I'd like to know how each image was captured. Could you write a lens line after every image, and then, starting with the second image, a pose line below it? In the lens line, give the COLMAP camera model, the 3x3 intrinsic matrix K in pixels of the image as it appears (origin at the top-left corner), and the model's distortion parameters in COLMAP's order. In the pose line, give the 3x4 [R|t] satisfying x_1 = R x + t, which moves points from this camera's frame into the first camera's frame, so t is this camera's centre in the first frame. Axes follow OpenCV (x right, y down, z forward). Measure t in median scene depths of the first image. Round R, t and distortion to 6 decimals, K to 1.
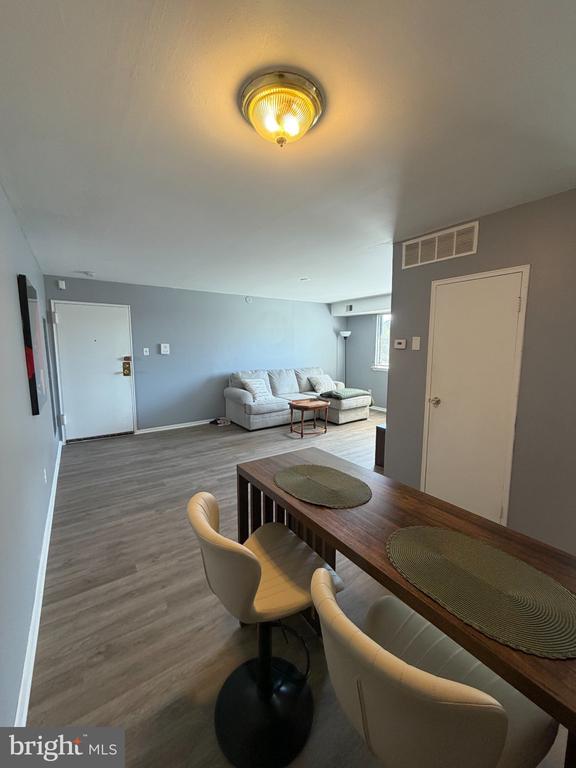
lens RADIAL K [[305.9, 0, 287.8], [0, 305.9, 382.8], [0, 0, 1]] dist [-0.001797, -0.000083]
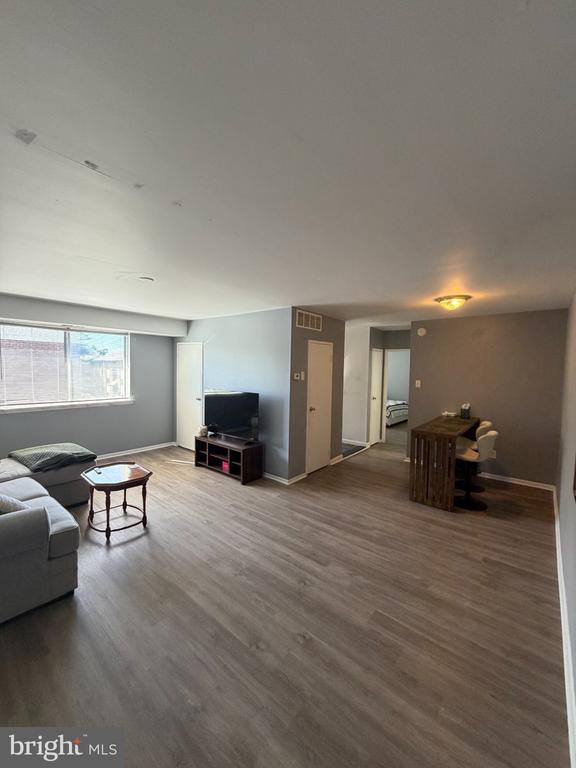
lens RADIAL K [[305.9, 0, 288.5], [0, 305.9, 382.7], [0, 0, 1]] dist [-0.001797, -0.000083]
pose [[-0.267489, -0.054348, 0.962027, -1.058819], [0.101224, 0.991299, 0.084146, -0.228918], [-0.958229, 0.119888, -0.259660, 1.454715]]
